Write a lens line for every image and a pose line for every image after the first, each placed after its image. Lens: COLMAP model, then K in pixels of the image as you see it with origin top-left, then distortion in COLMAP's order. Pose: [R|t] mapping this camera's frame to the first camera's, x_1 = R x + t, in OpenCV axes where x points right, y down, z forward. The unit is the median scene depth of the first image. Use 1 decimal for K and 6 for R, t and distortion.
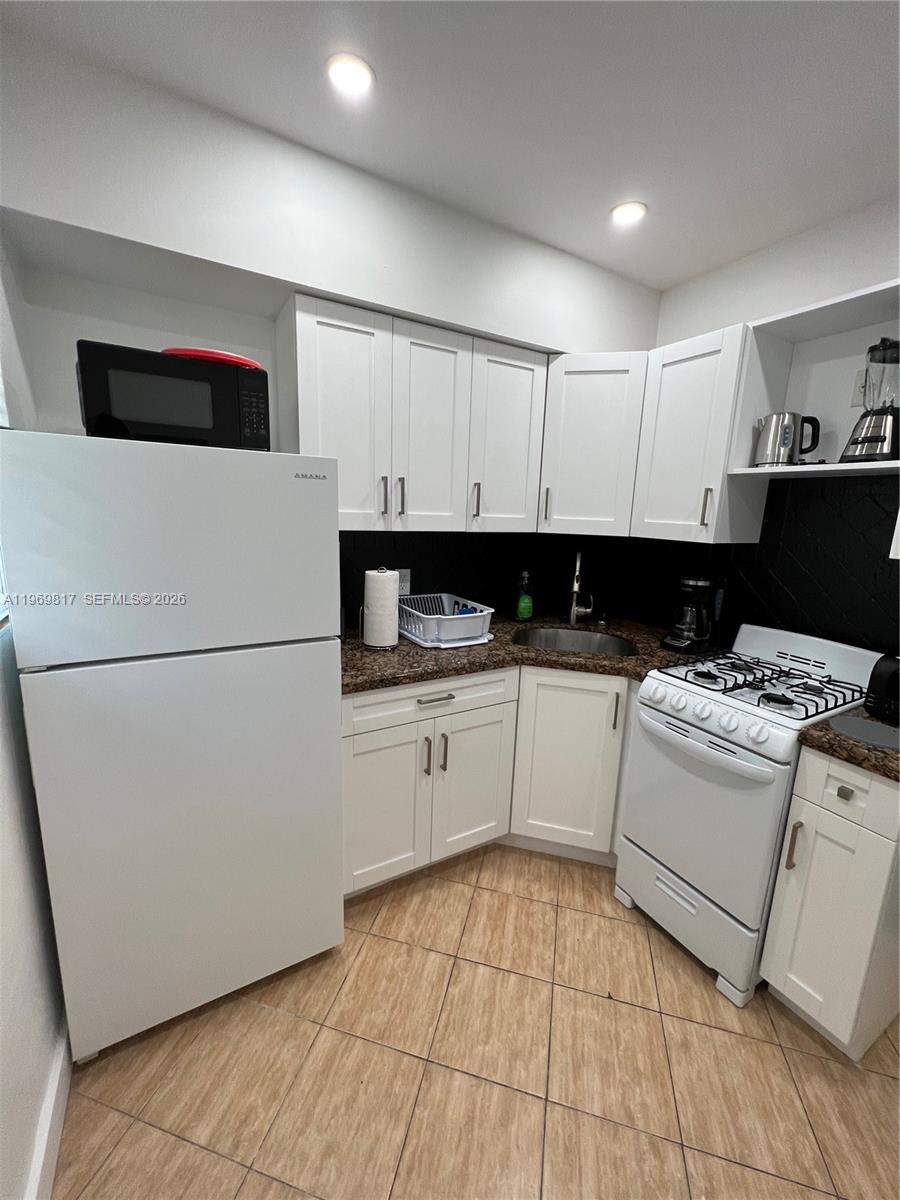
lens RADIAL K [[480.8, 0, 447.8], [0, 480.8, 601.0], [0, 0, 1]] dist [-0.000740, 0.001235]
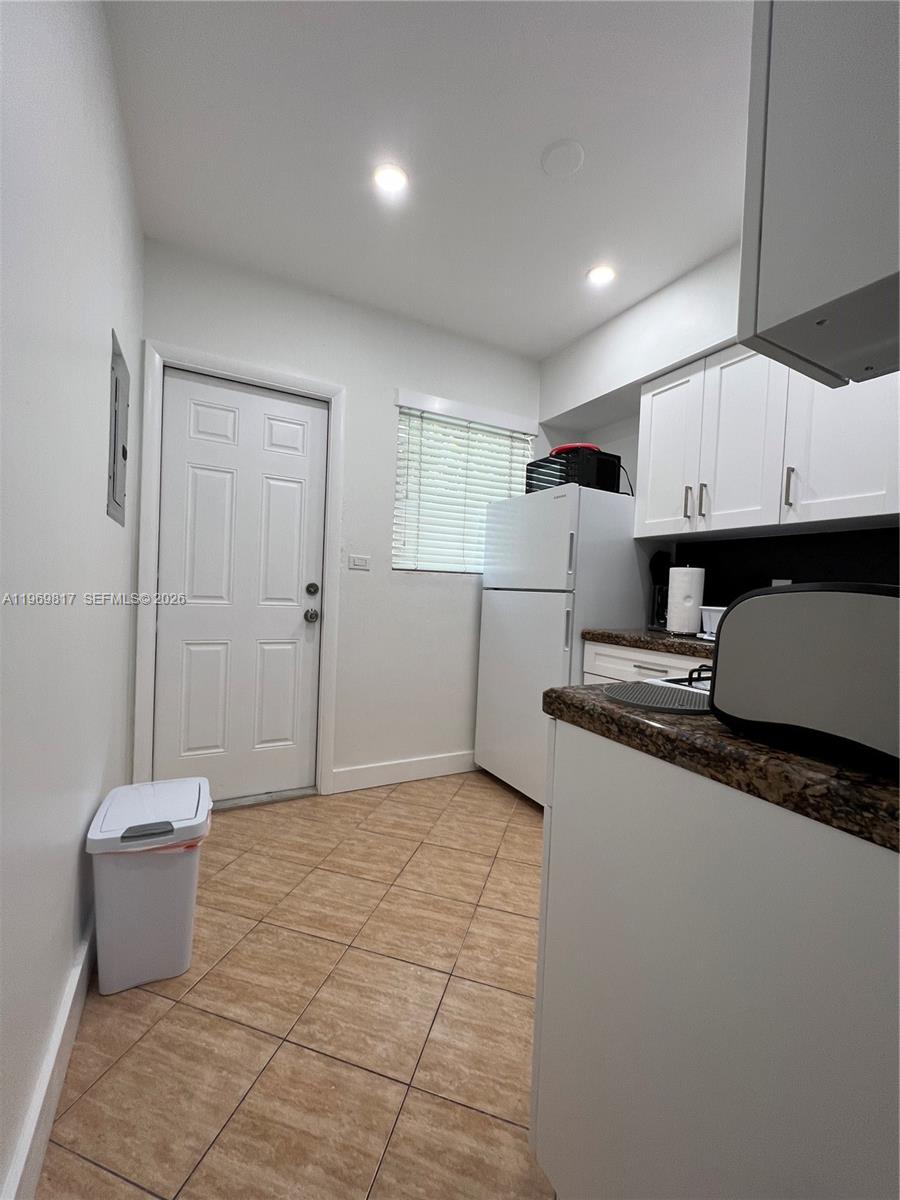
lens RADIAL K [[480.8, 0, 447.8], [0, 480.8, 601.0], [0, 0, 1]] dist [-0.000740, 0.001235]
pose [[-0.032821, -0.012238, -0.999386, 1.089500], [-0.231287, 0.972876, -0.004318, 0.161266], [0.972332, 0.231003, -0.034761, 0.535045]]
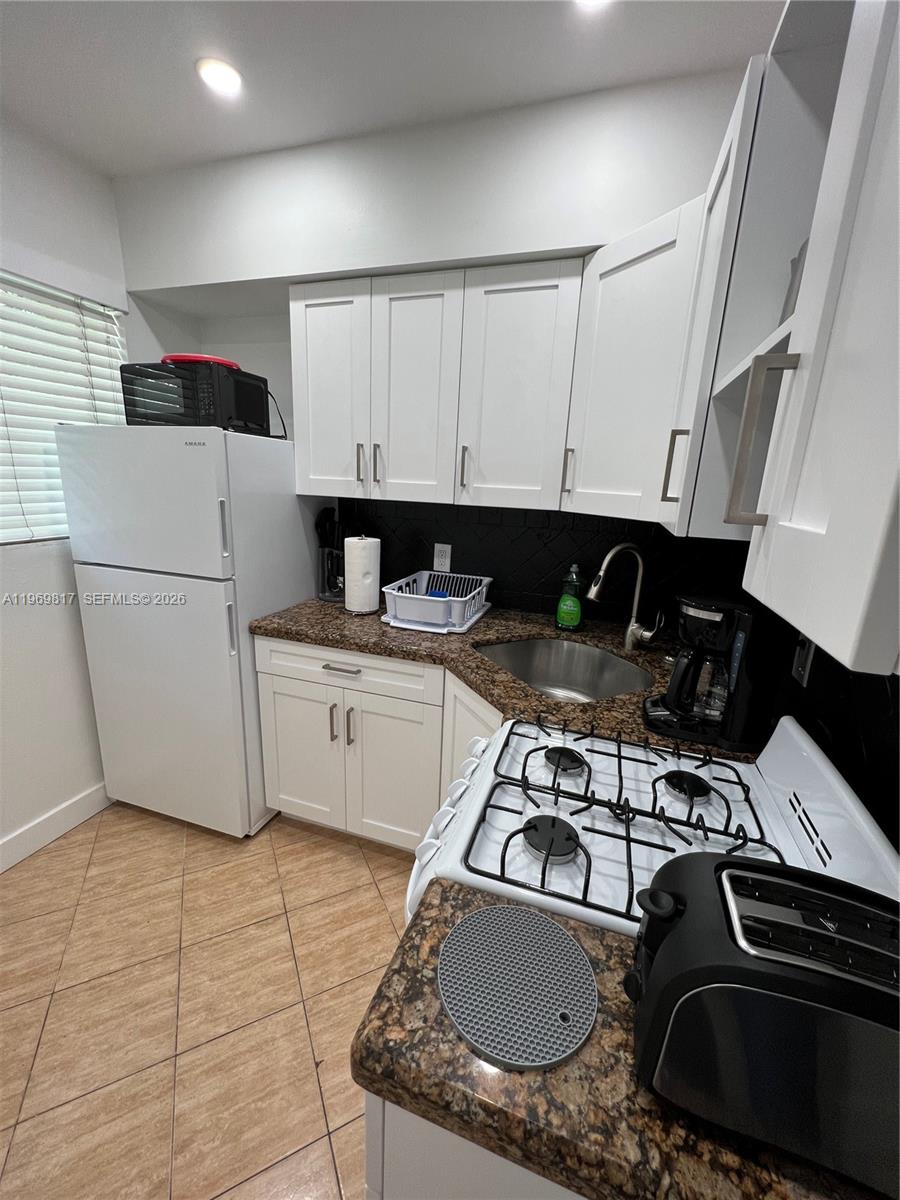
lens RADIAL K [[480.8, 0, 447.8], [0, 480.8, 601.0], [0, 0, 1]] dist [-0.000740, 0.001235]
pose [[0.662627, 0.178716, -0.727315, 0.797577], [-0.160971, 0.982401, 0.094742, -0.060687], [0.731447, 0.054298, 0.679733, 0.472441]]
